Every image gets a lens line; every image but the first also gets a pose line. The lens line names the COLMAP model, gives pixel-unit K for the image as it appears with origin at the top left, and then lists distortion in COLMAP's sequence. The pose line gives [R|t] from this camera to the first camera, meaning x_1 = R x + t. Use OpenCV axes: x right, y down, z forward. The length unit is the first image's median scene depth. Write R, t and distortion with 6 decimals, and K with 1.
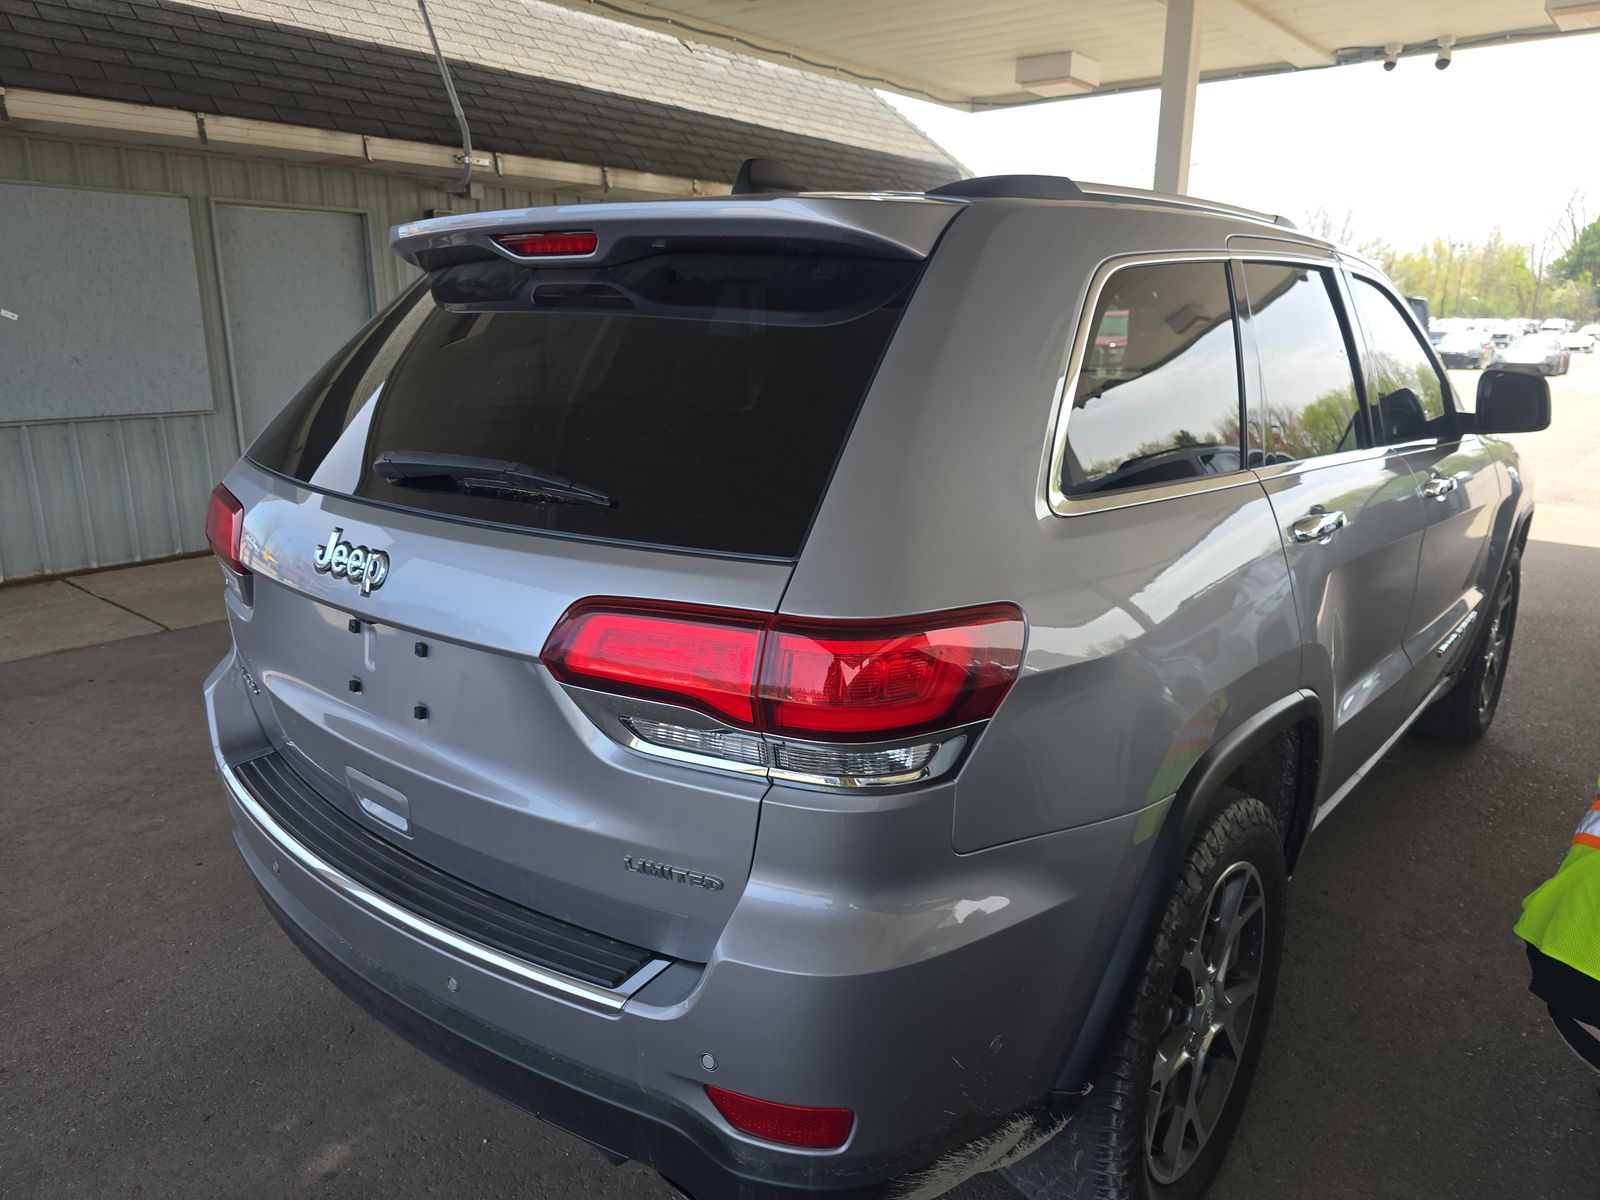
lens RADIAL K [[1093.7, 0, 799.7], [0, 1093.7, 589.7], [0, 0, 1]] dist [0.036805, -0.030070]
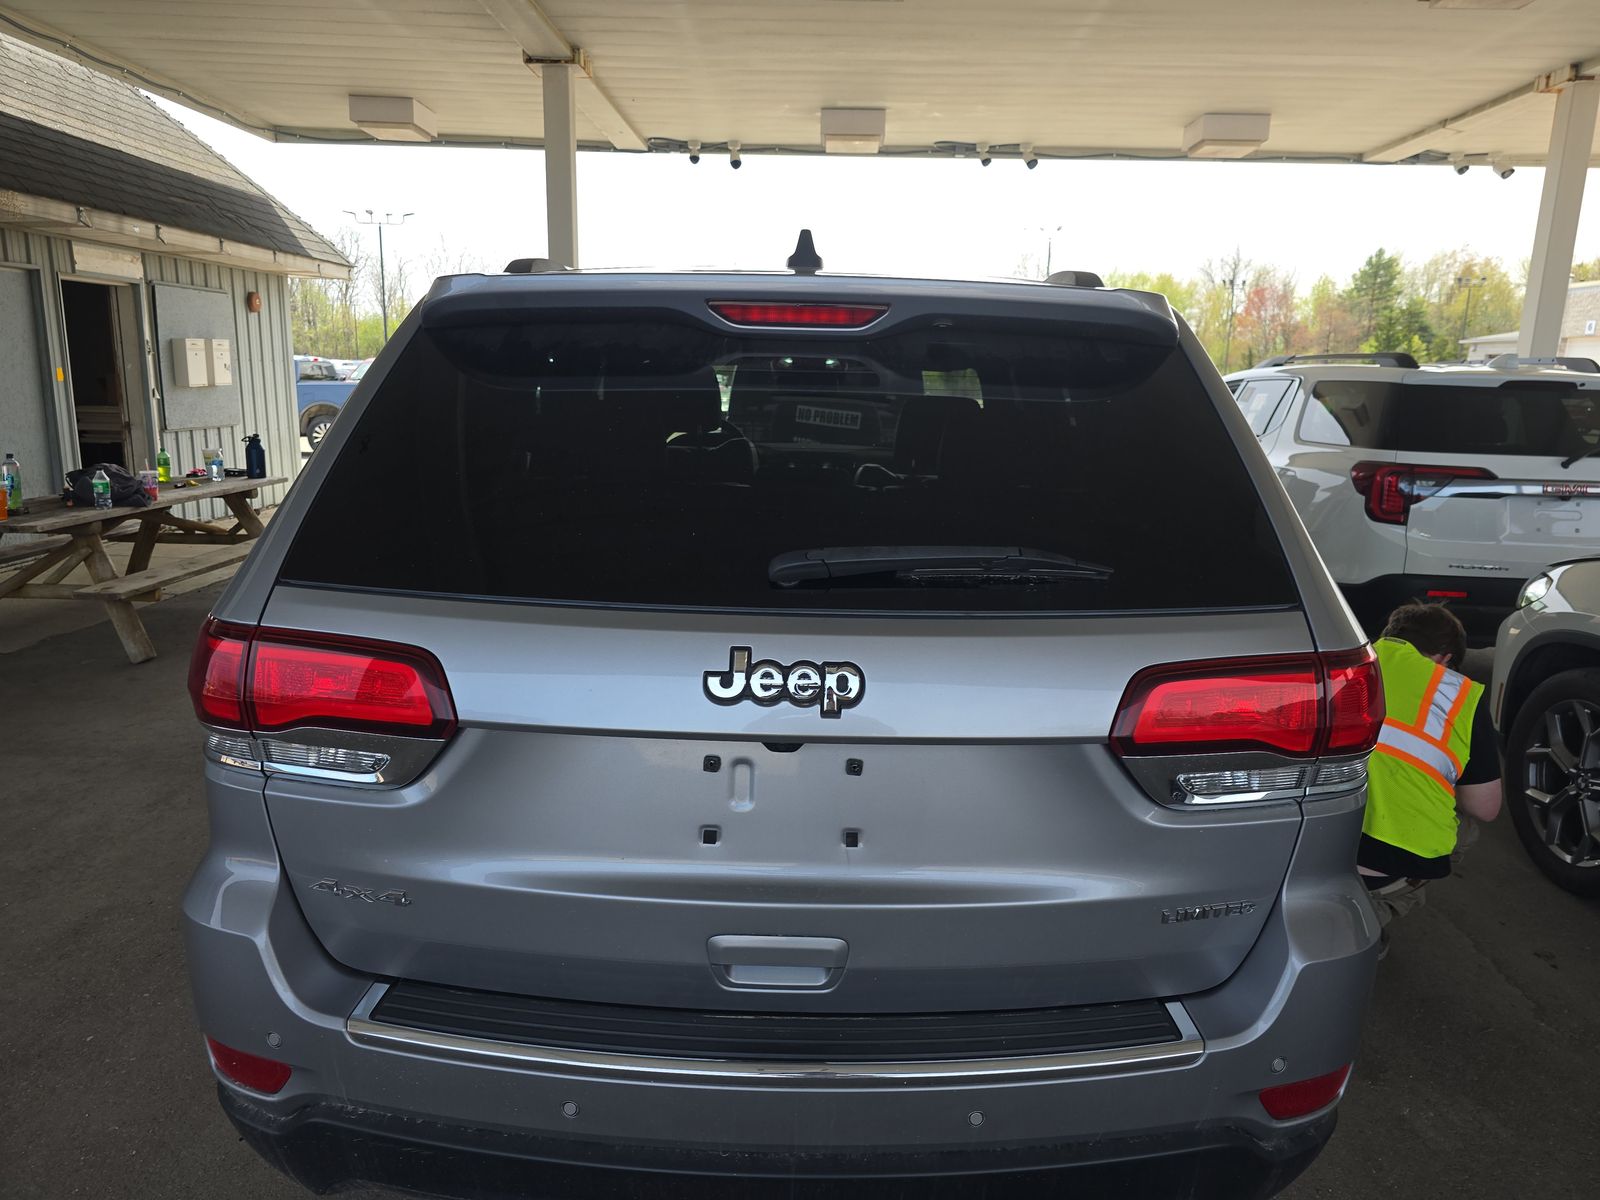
lens RADIAL K [[1093.7, 0, 786.1], [0, 1093.7, 593.4], [0, 0, 1]] dist [0.036805, -0.030070]
pose [[0.774707, -0.115524, 0.621678, -0.160614], [0.137421, 0.990430, 0.012800, -0.018121], [-0.617207, 0.075515, 0.783169, 0.058196]]
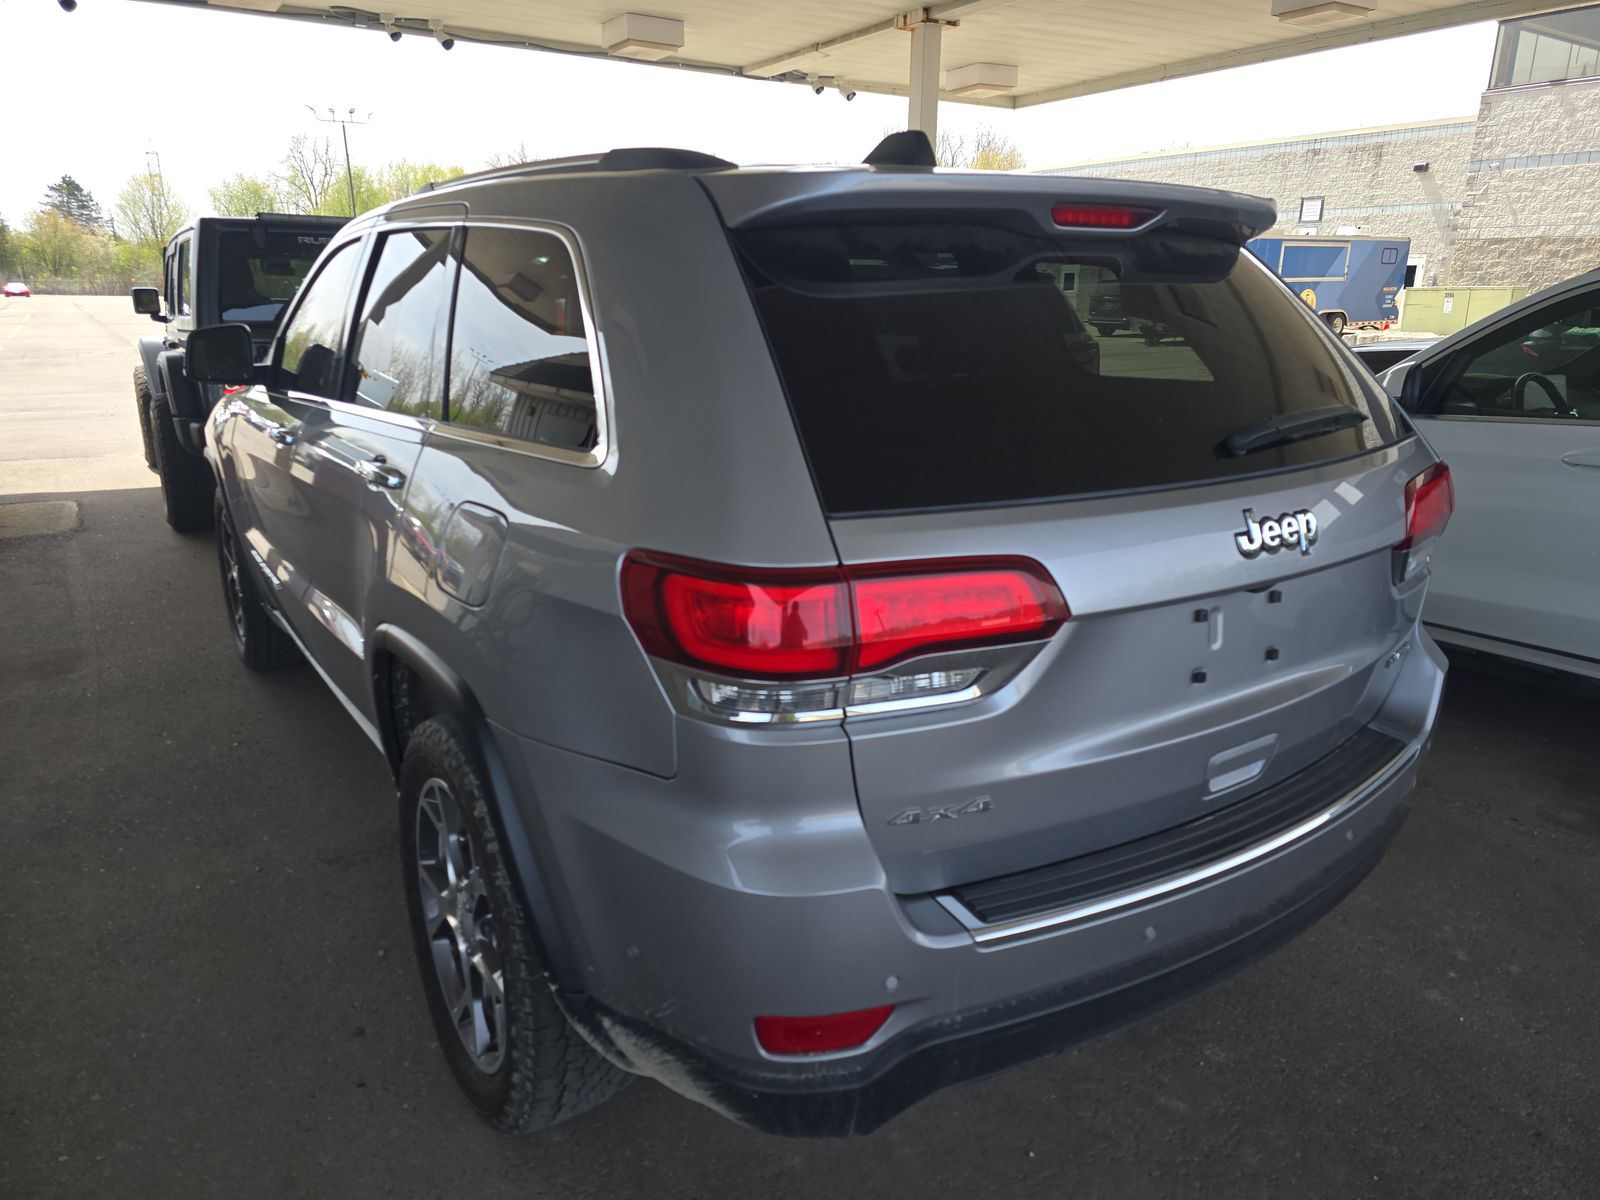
lens RADIAL K [[1093.7, 0, 789.9], [0, 1093.7, 606.7], [0, 0, 1]] dist [0.036805, -0.030070]
pose [[0.270857, -0.277793, 0.921665, -0.259446], [0.228587, 0.948630, 0.218744, -0.049938], [-0.935085, 0.151432, 0.320443, 0.192376]]
